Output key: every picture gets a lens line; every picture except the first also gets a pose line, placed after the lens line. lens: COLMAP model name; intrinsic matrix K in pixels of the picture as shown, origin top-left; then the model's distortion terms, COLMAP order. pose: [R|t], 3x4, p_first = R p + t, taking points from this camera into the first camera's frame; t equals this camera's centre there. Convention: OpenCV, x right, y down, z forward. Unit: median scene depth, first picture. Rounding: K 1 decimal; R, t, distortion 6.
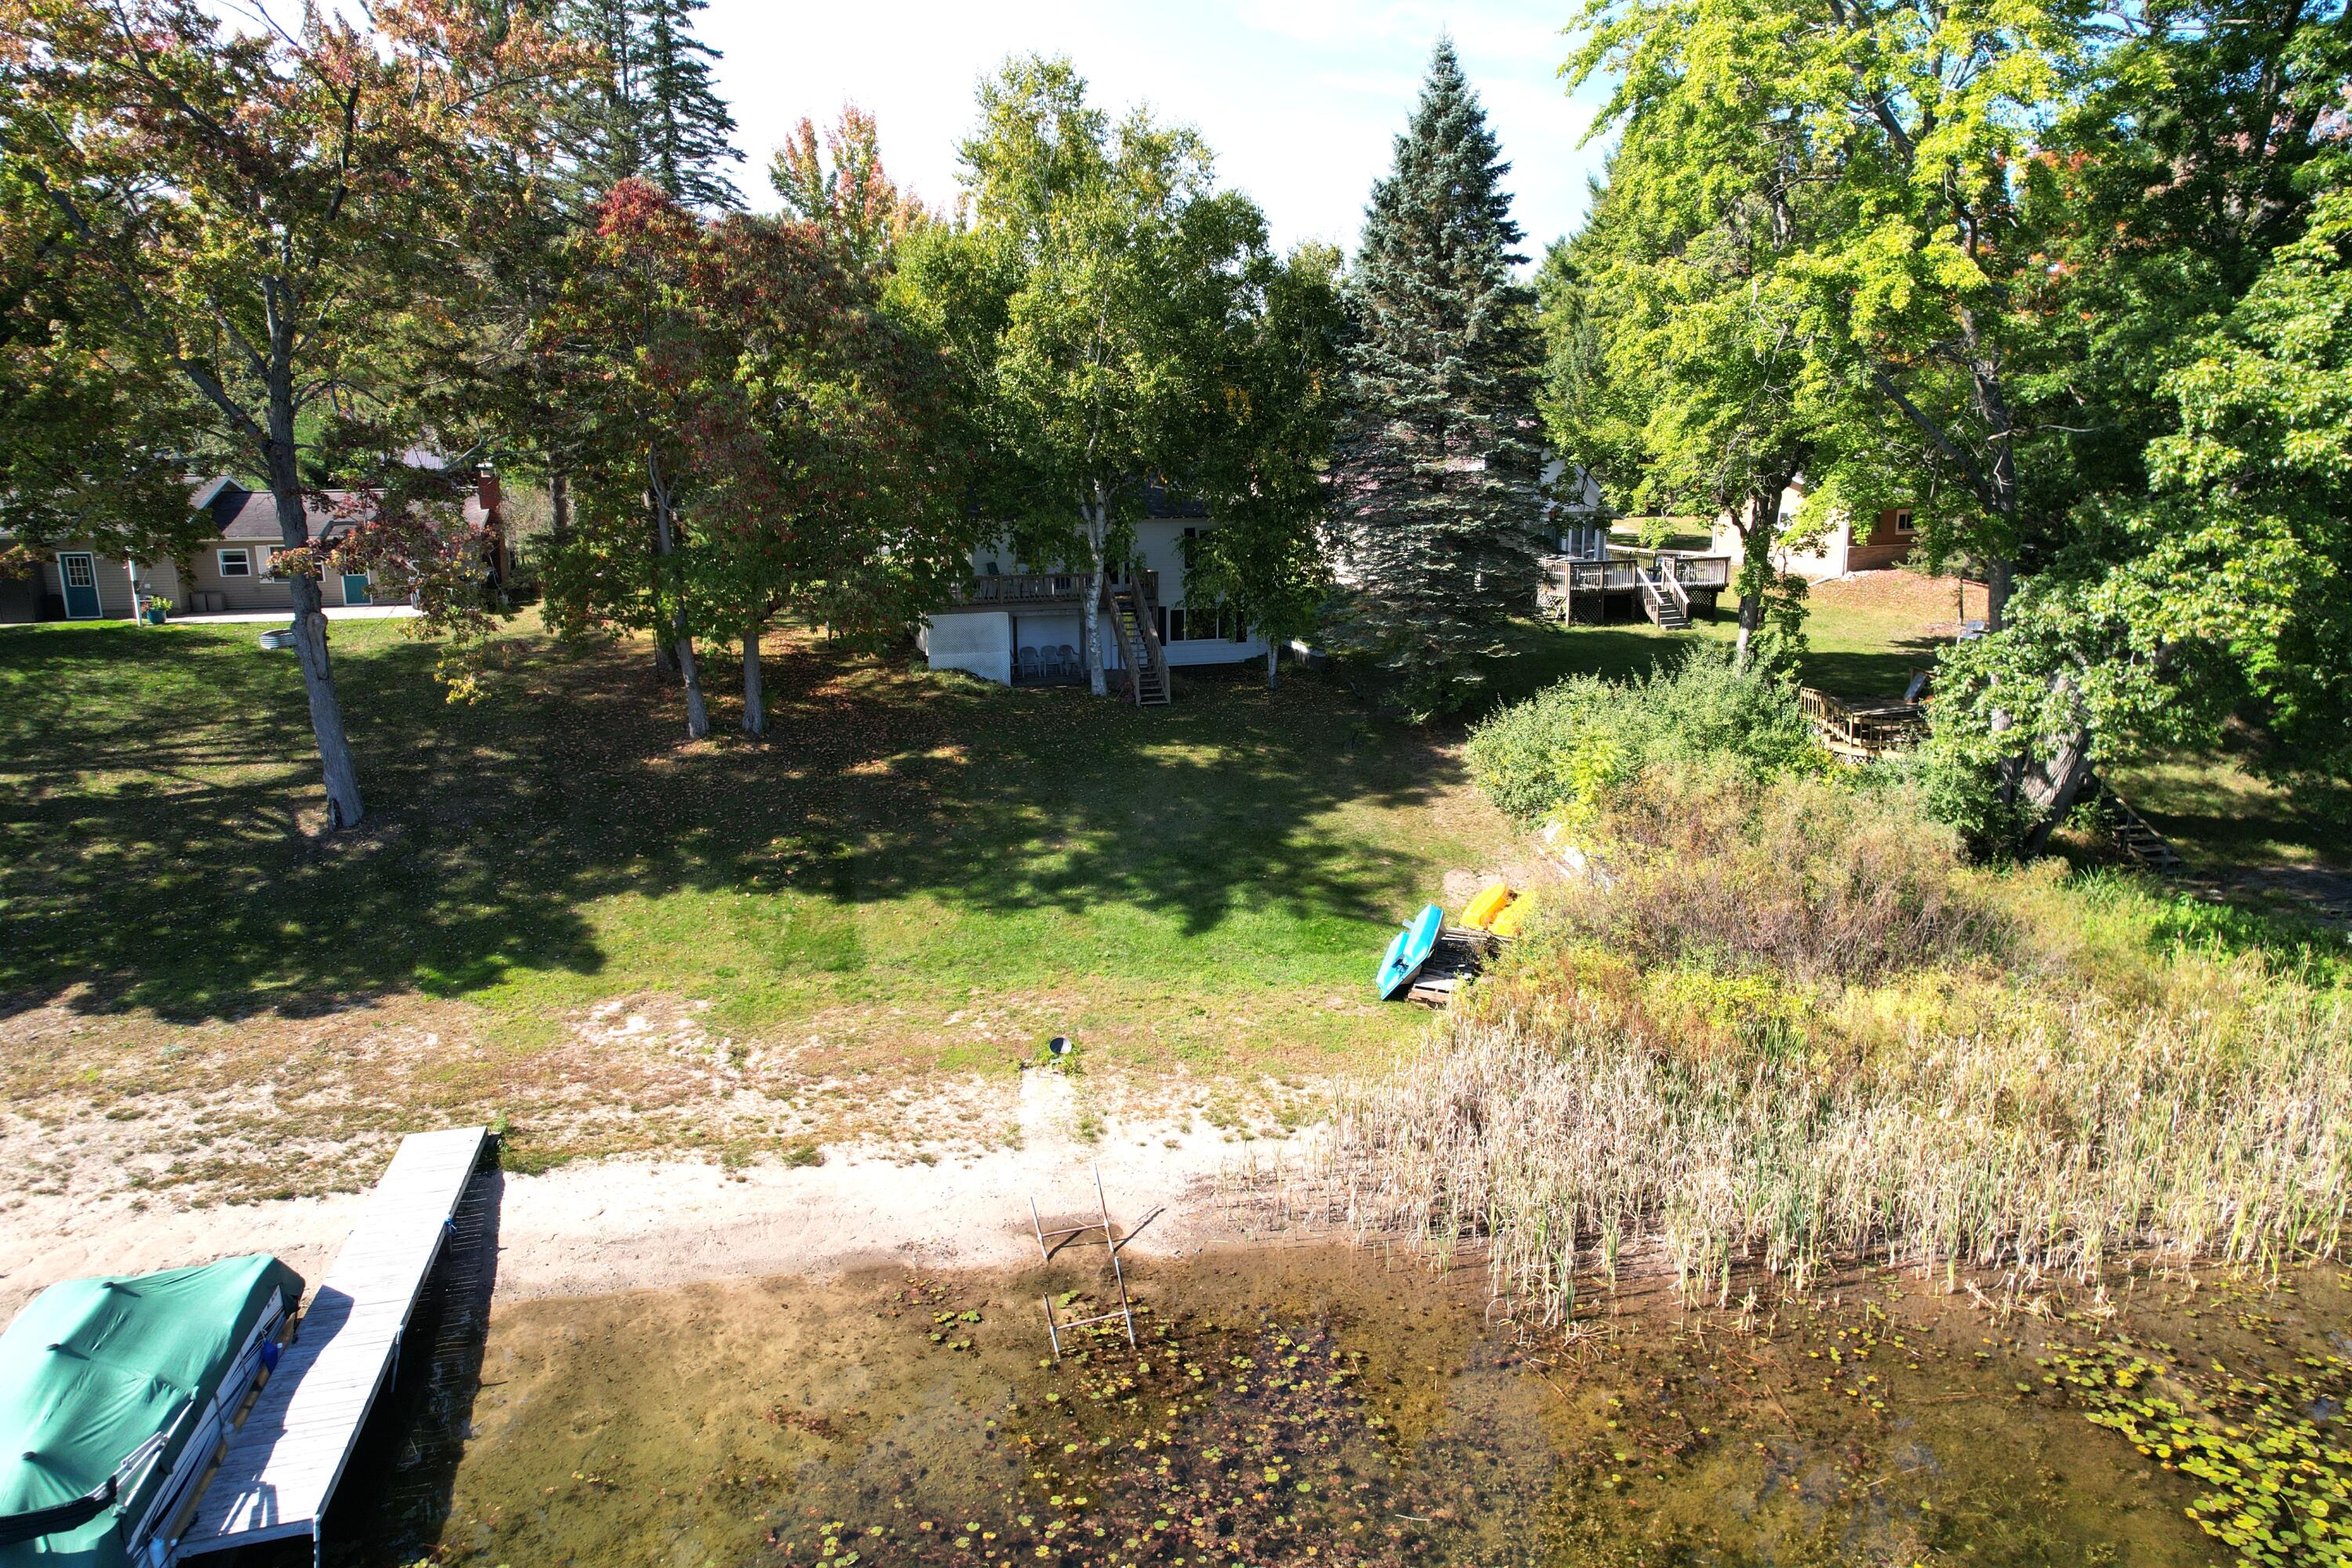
lens RADIAL K [[1481.7, 0, 1179.9], [0, 1481.7, 776.9], [0, 0, 1]] dist [-0.078959, 0.070030]
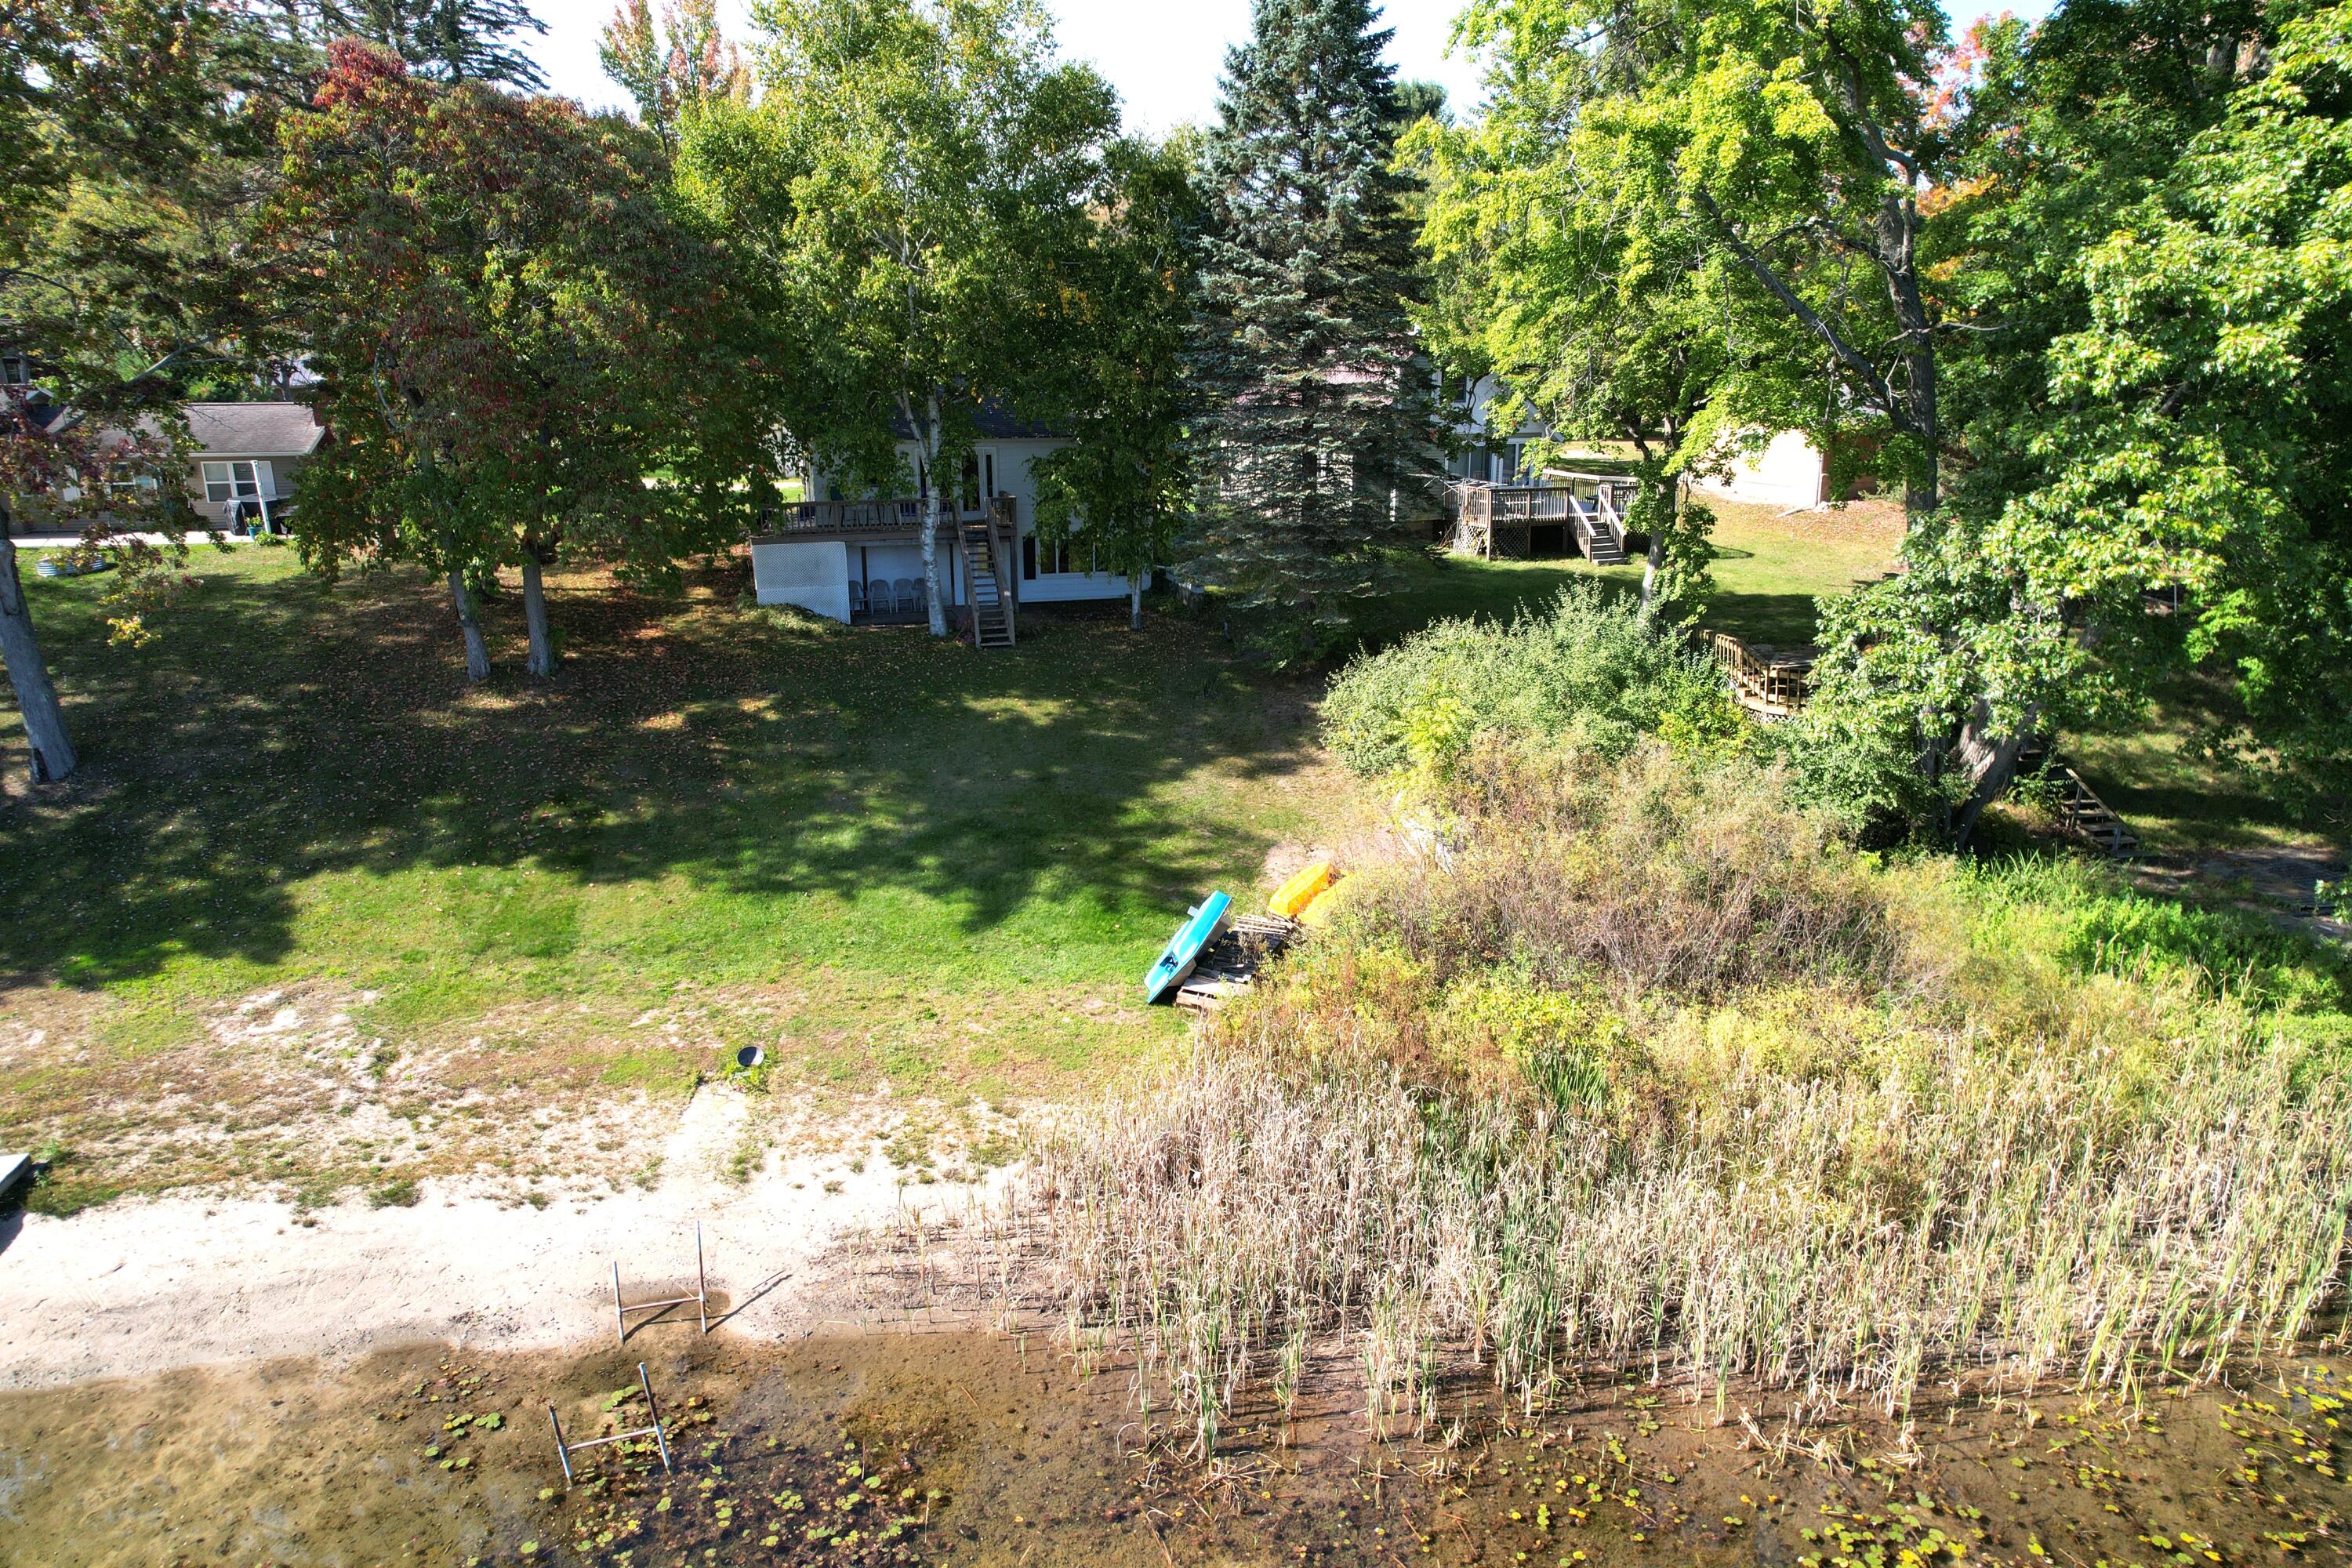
lens RADIAL K [[1481.7, 0, 1179.9], [0, 1481.7, 776.9], [0, 0, 1]] dist [-0.078959, 0.070030]
pose [[0.999567, 0.011260, -0.027192, 0.200186], [-0.009878, 0.998679, 0.050417, -0.026912], [0.027724, -0.050127, 0.998358, 0.171437]]
